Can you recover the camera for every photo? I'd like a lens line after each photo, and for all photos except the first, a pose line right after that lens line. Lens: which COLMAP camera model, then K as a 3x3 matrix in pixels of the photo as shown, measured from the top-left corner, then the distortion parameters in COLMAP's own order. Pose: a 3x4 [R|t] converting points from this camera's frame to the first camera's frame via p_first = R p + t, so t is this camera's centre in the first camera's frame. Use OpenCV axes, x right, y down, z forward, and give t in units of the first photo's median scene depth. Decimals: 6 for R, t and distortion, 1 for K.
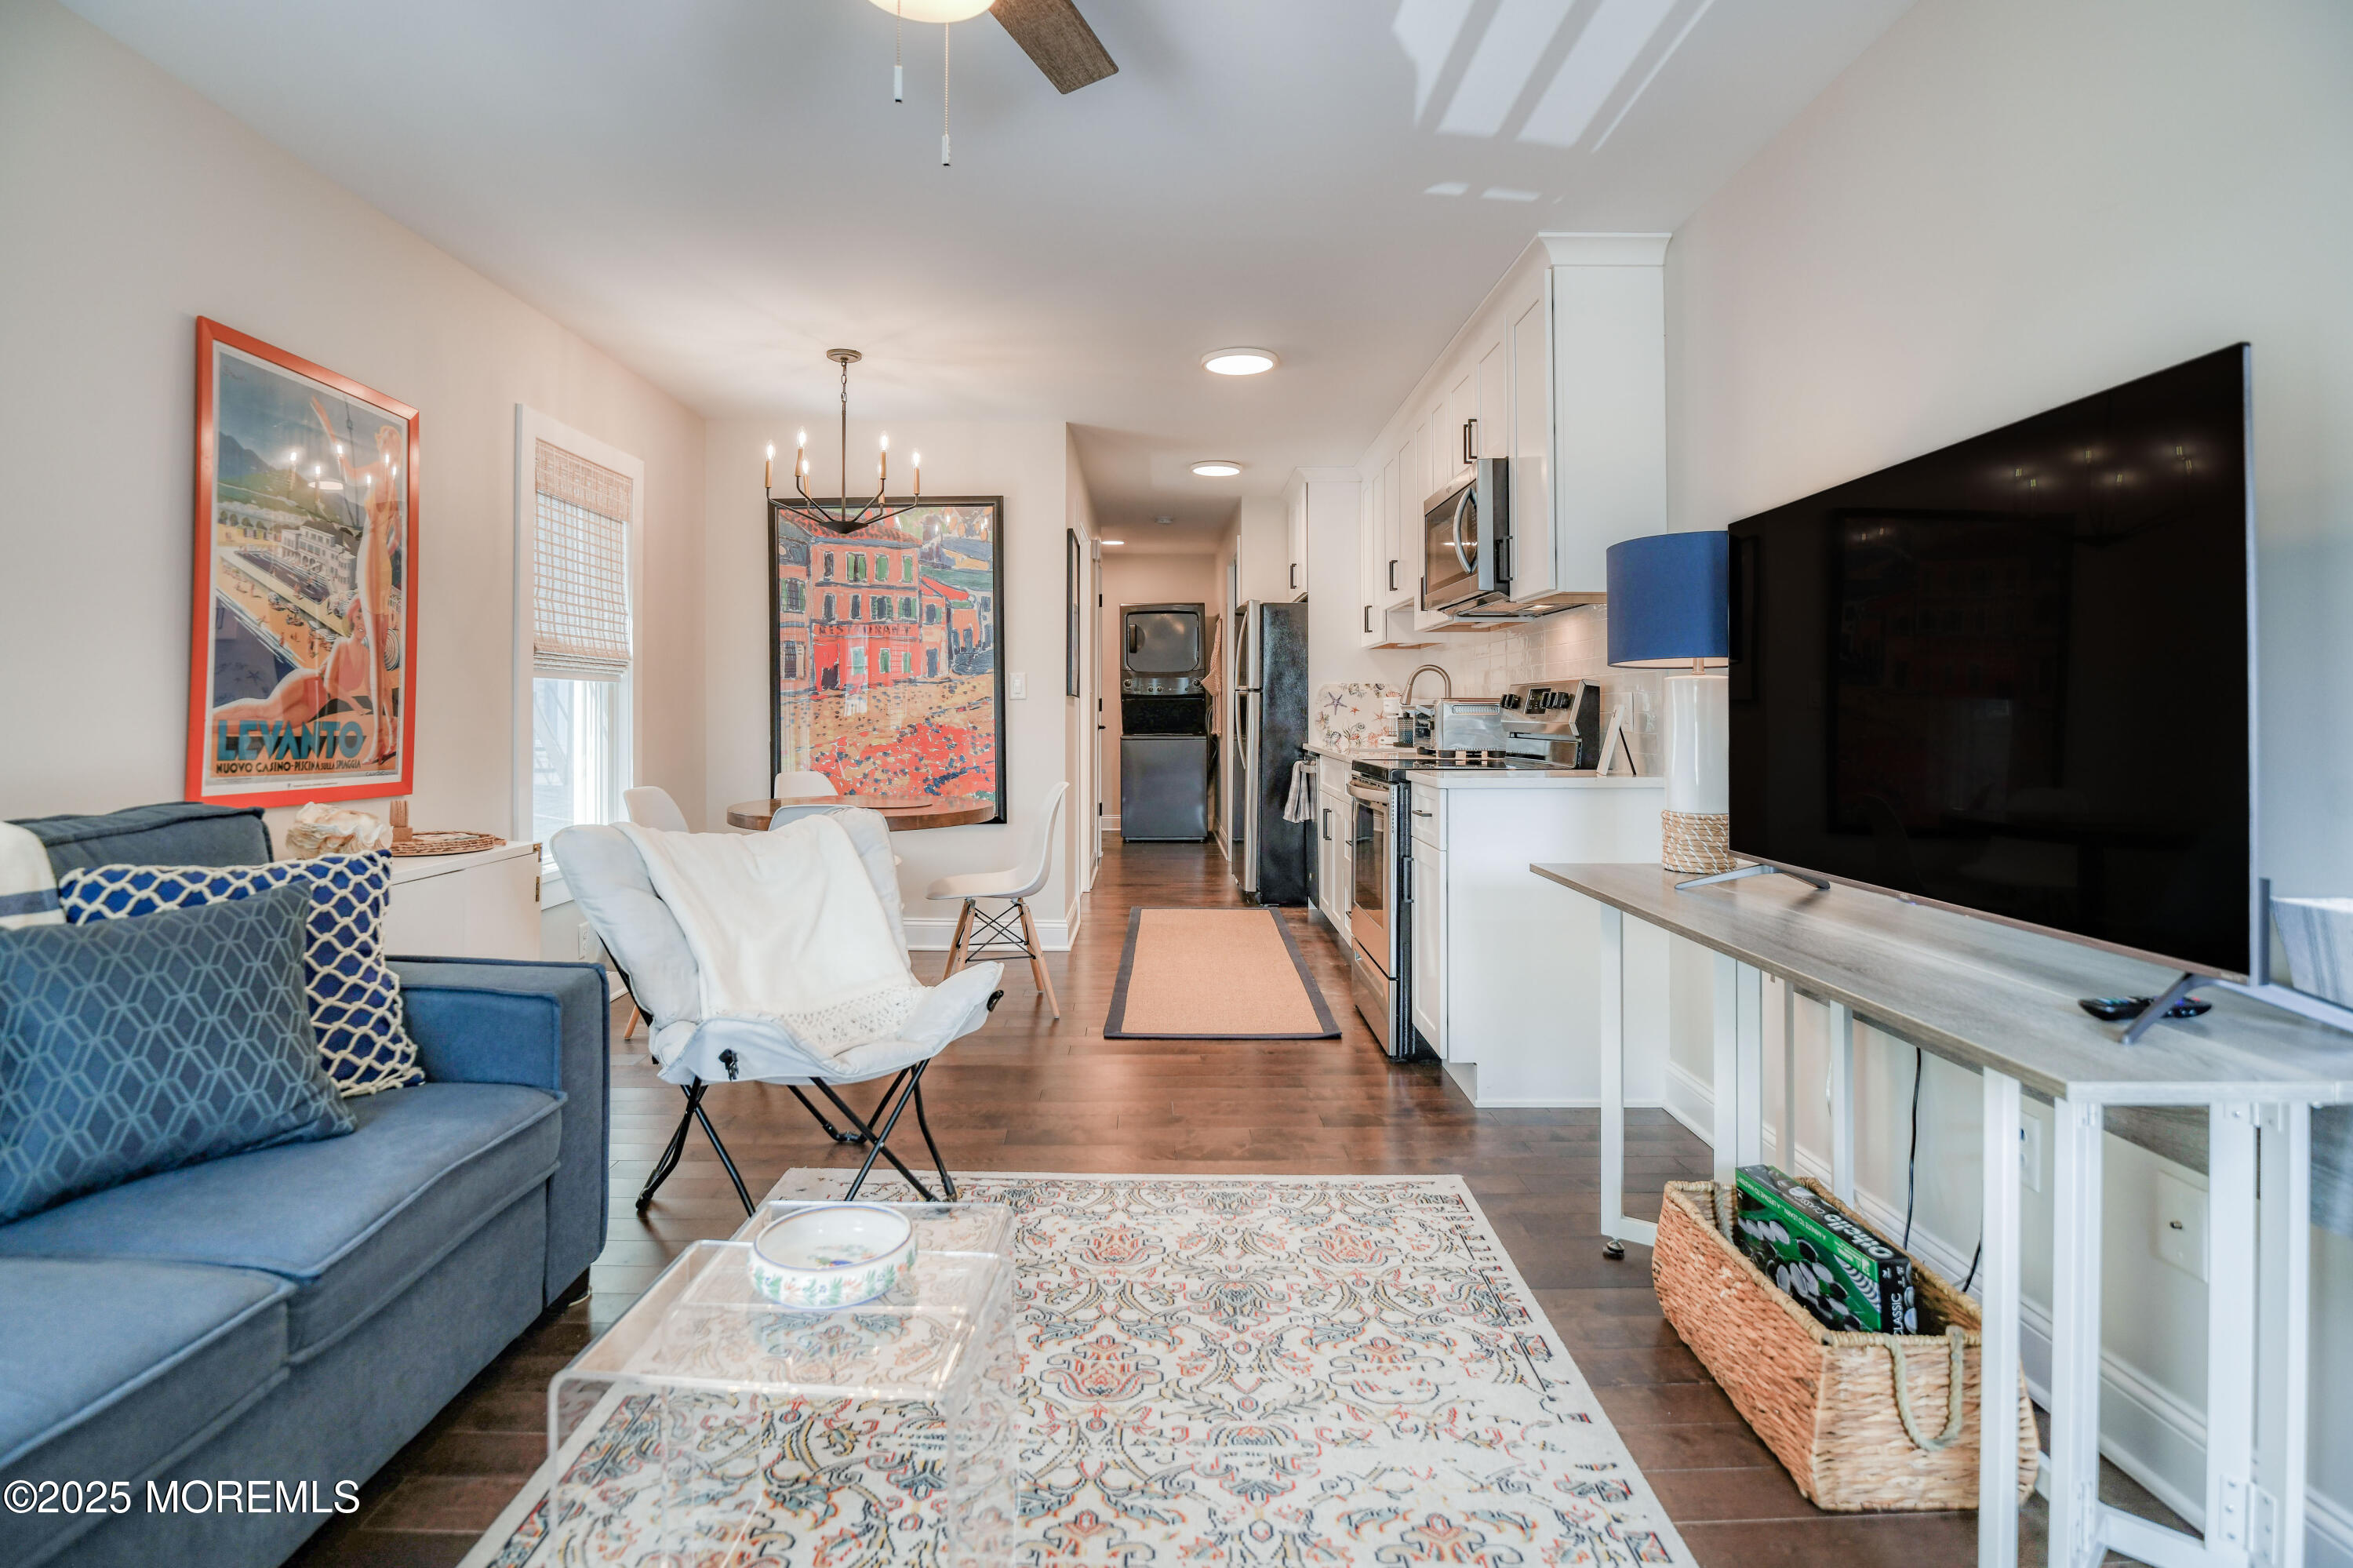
lens RADIAL K [[1192.6, 0, 1188.0], [0, 1192.6, 693.1], [0, 0, 1]] dist [-0.015516, -0.001547]
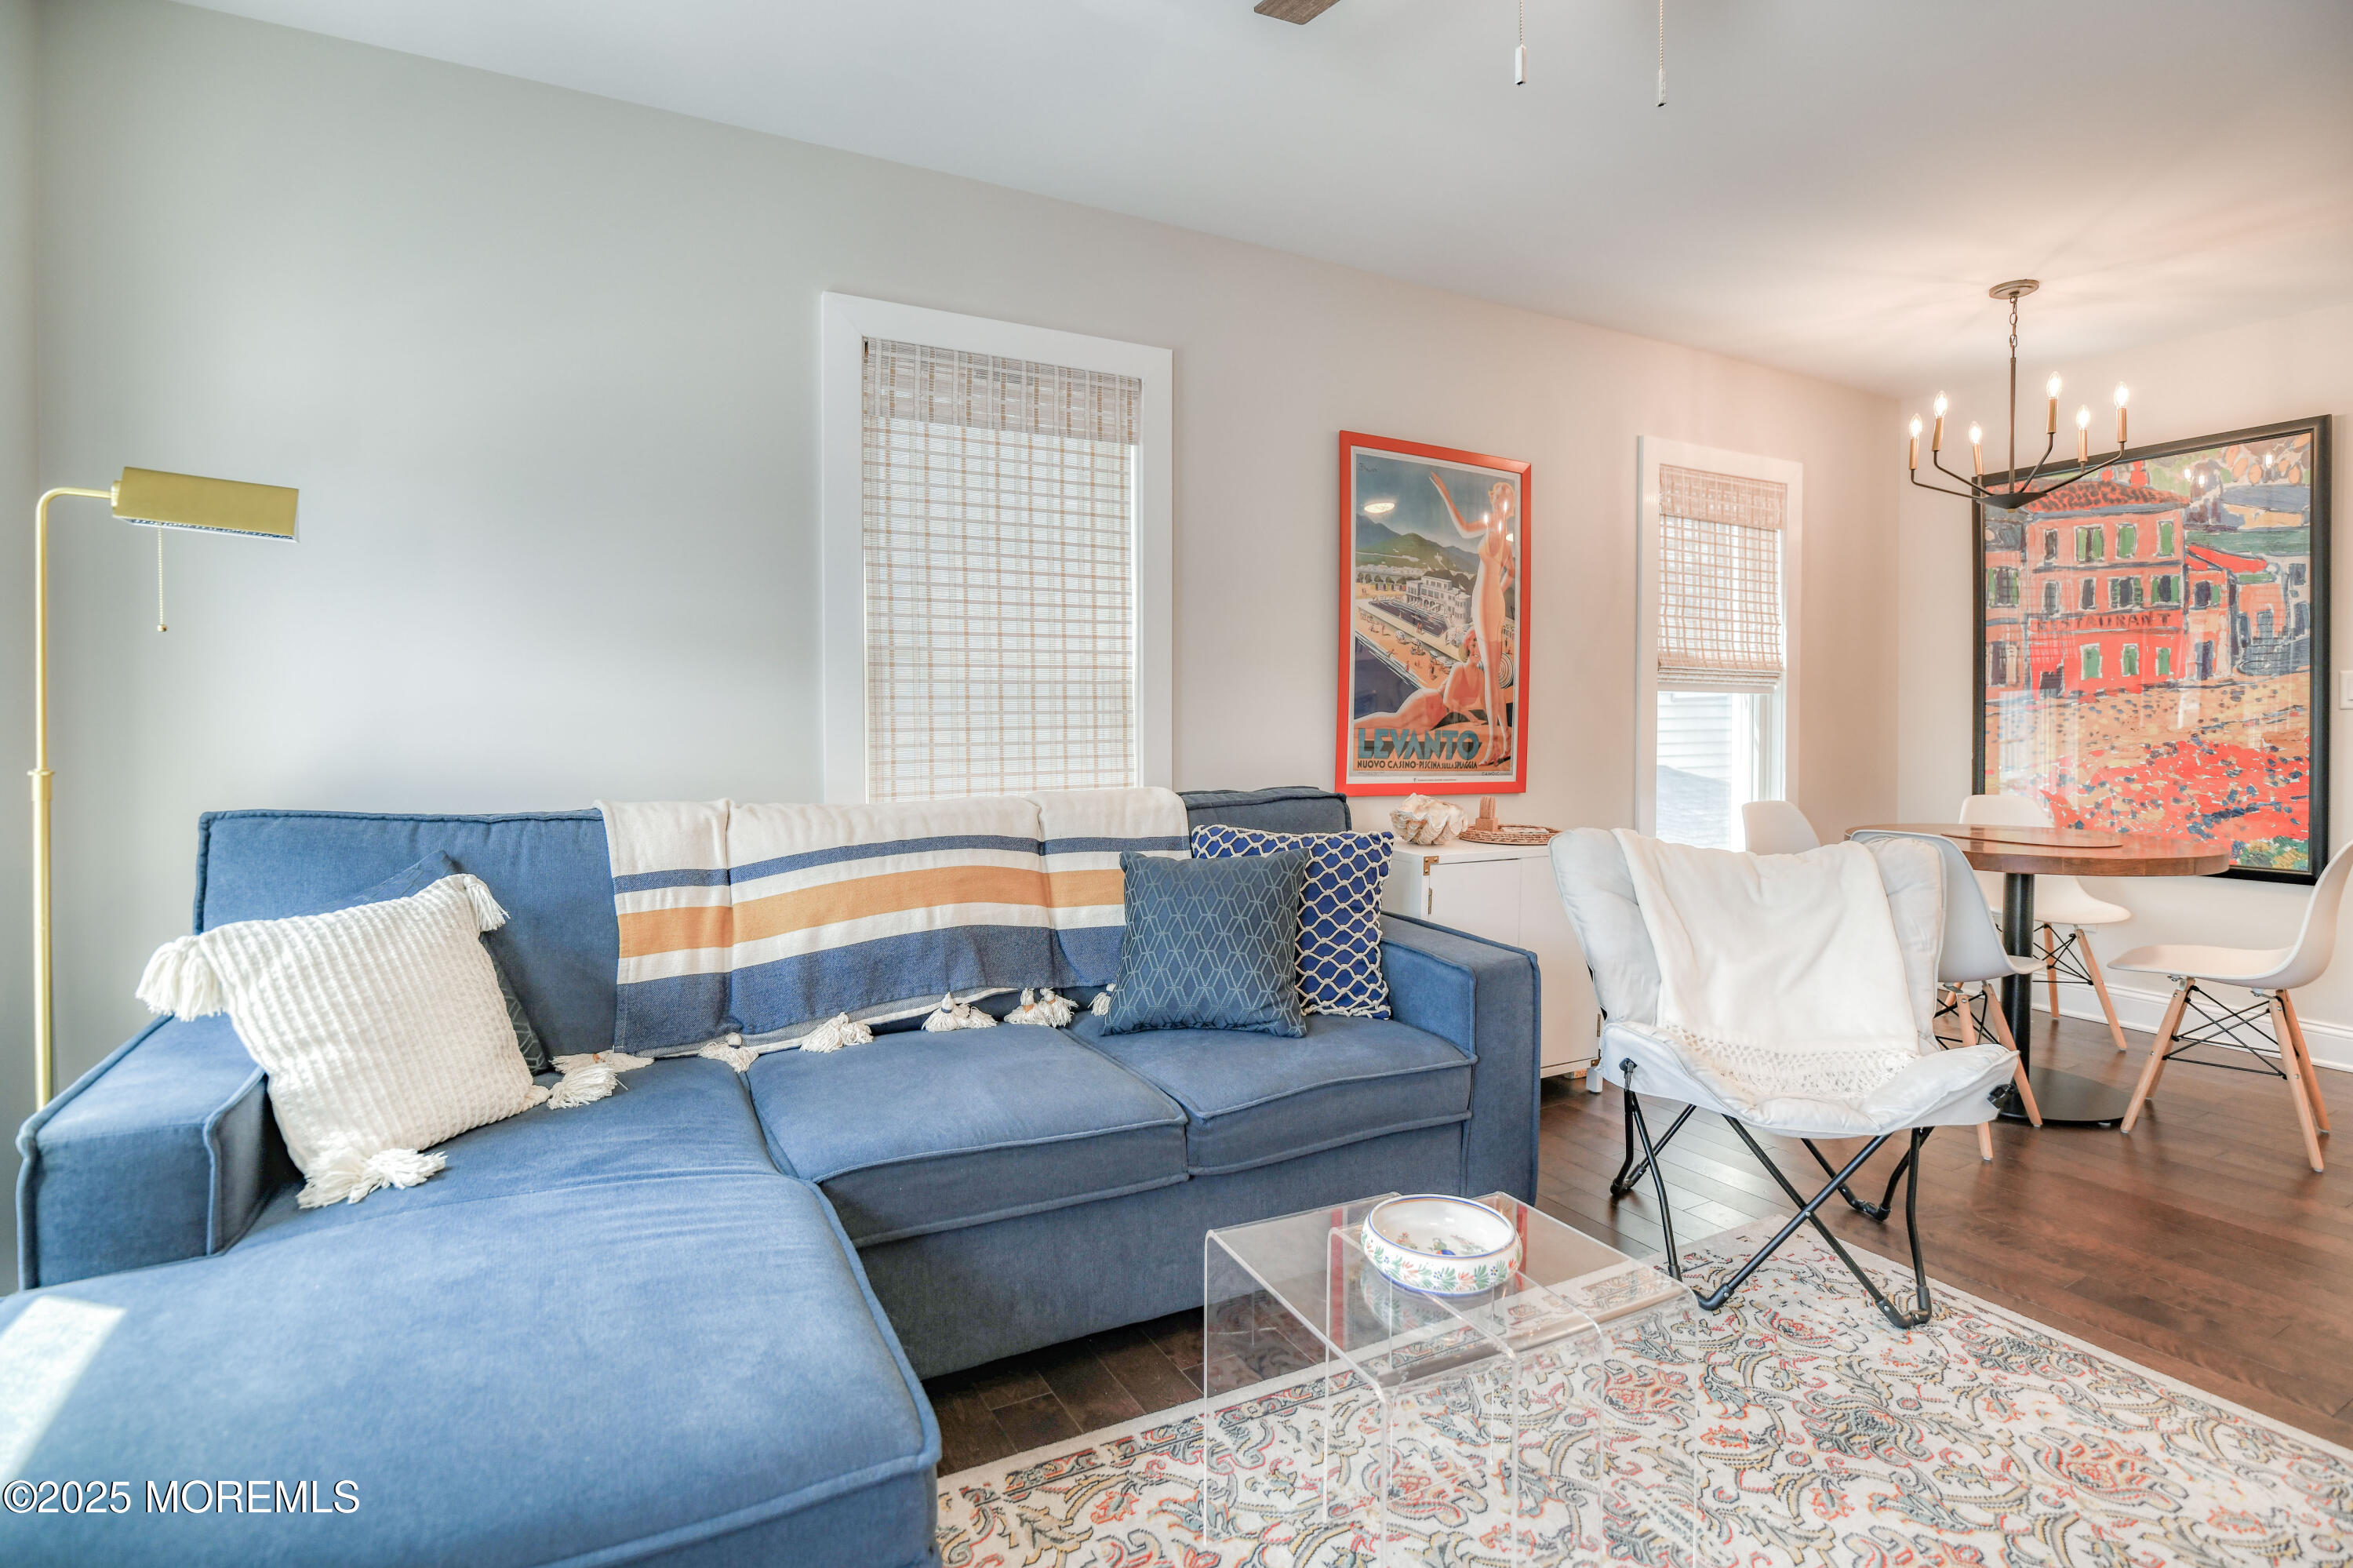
lens RADIAL K [[1192.6, 0, 1166.3], [0, 1192.6, 752.0], [0, 0, 1]] dist [-0.015516, -0.001547]
pose [[0.470250, 0.027771, -0.882096, 0.256858], [0.009426, 0.999290, 0.036486, -0.001771], [0.882483, -0.025472, 0.469654, 0.150525]]
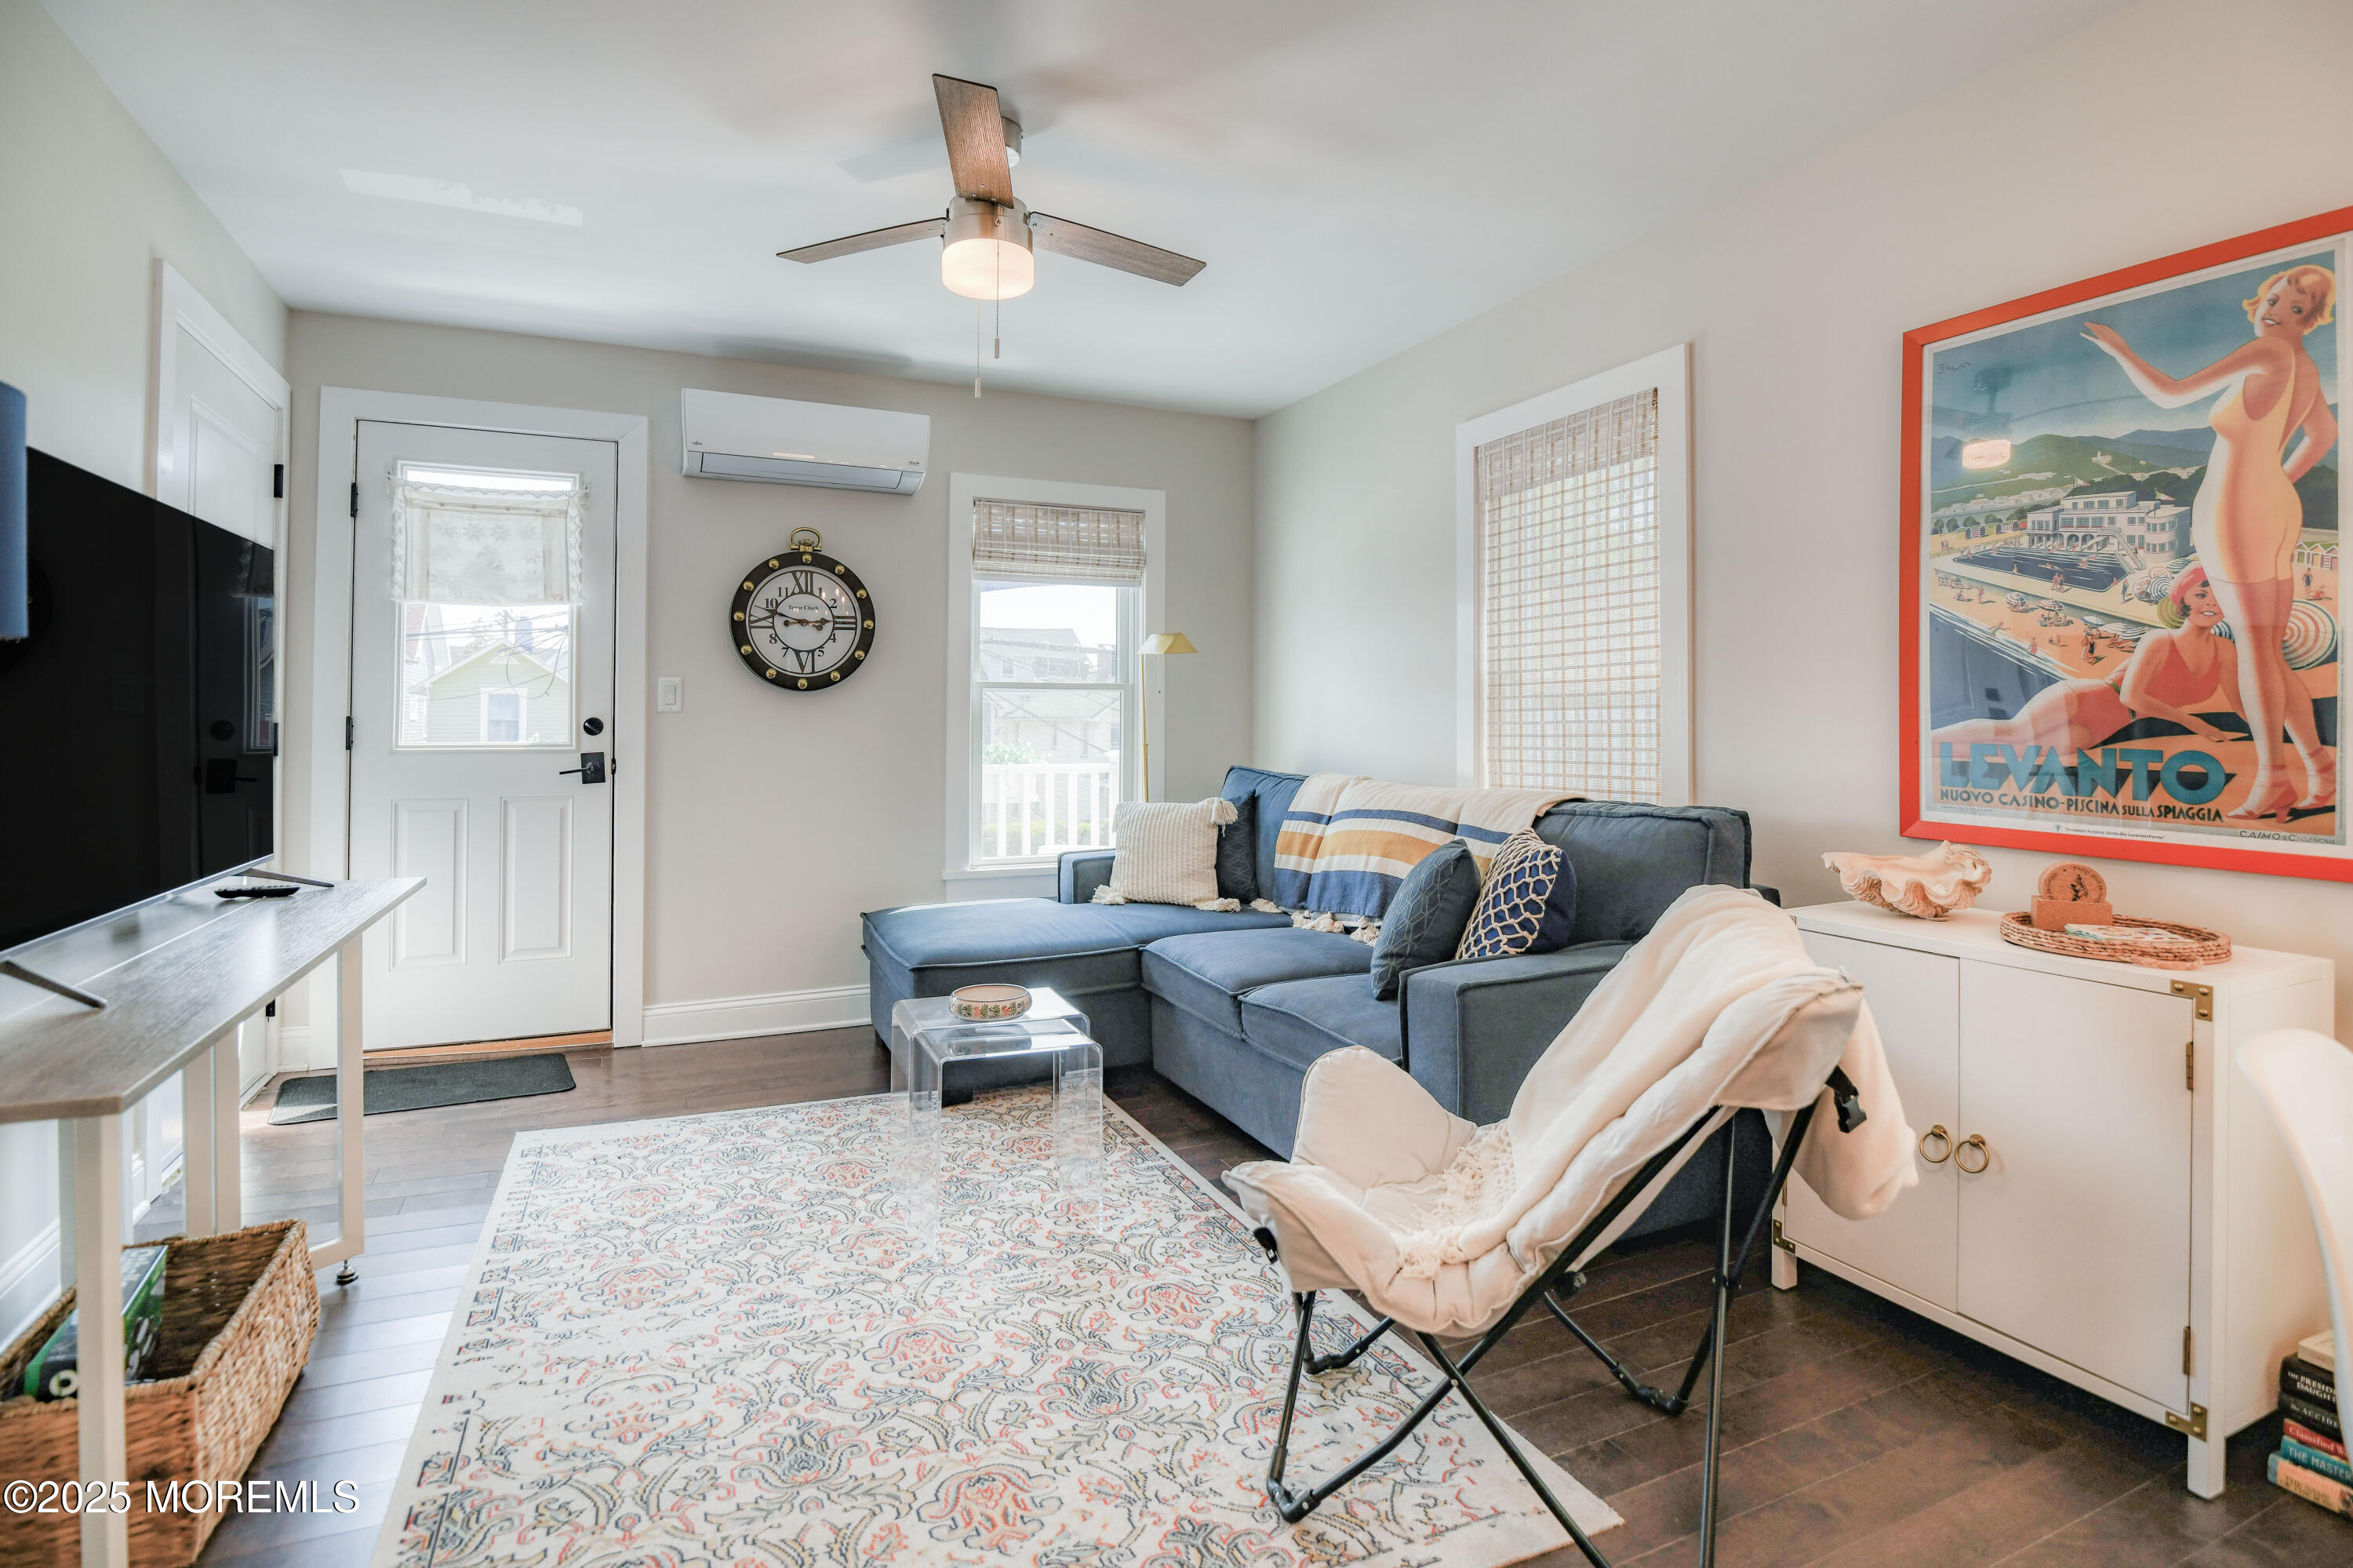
lens RADIAL K [[1192.6, 0, 1168.7], [0, 1192.6, 696.0], [0, 0, 1]] dist [-0.015516, -0.001547]
pose [[-0.921722, -0.010474, -0.387710, 0.103476], [0.003828, 0.999341, -0.036099, 0.016472], [0.387832, -0.034757, -0.921074, 1.497522]]
